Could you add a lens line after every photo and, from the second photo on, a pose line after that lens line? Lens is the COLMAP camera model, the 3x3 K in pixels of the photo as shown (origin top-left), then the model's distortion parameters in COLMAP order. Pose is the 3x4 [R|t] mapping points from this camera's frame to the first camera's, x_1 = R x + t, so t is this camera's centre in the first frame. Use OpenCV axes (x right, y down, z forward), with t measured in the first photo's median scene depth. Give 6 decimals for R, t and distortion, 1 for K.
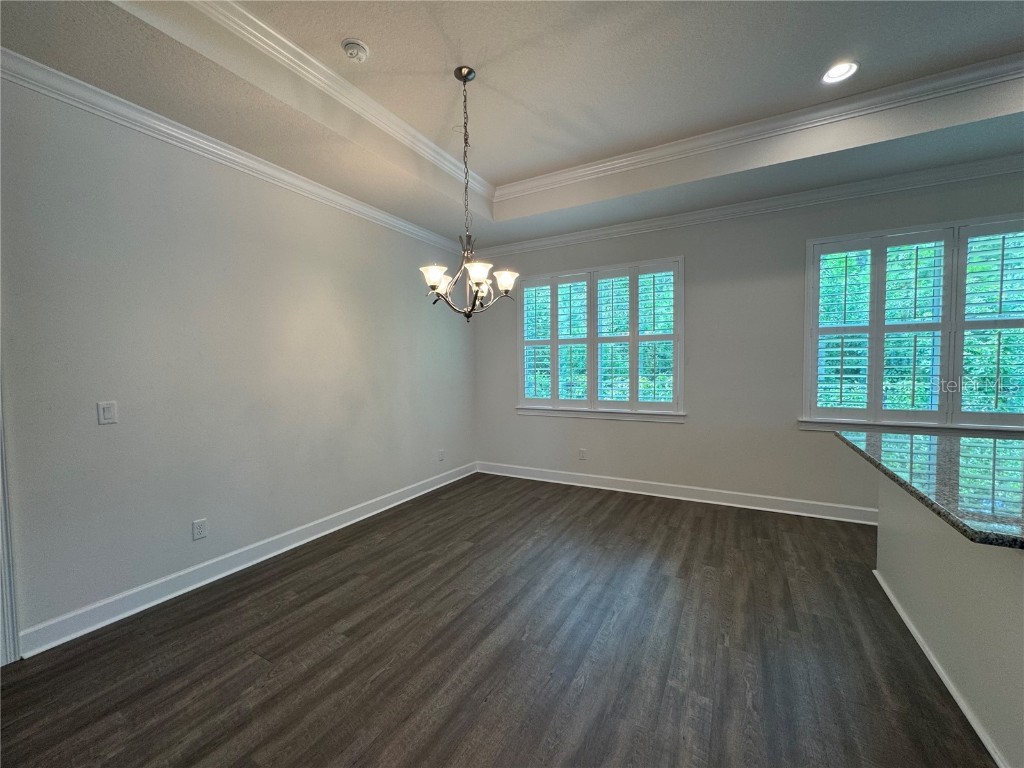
lens RADIAL K [[419.3, 0, 496.3], [0, 419.3, 383.5], [0, 0, 1]] dist [-0.002149, -0.000644]
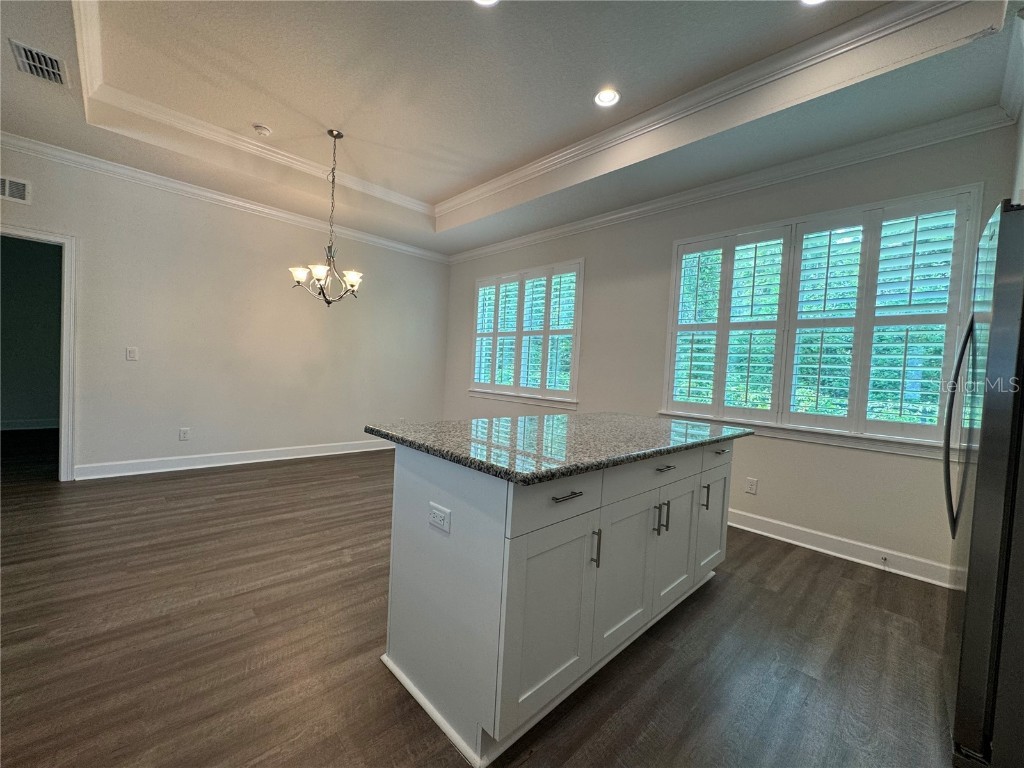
lens RADIAL K [[419.3, 0, 496.3], [0, 419.3, 383.5], [0, 0, 1]] dist [-0.002149, -0.000644]
pose [[0.950463, 0.073922, -0.301920, 0.760291], [-0.078324, 0.996925, -0.002482, 0.057372], [0.300809, 0.026006, 0.953330, -0.142082]]
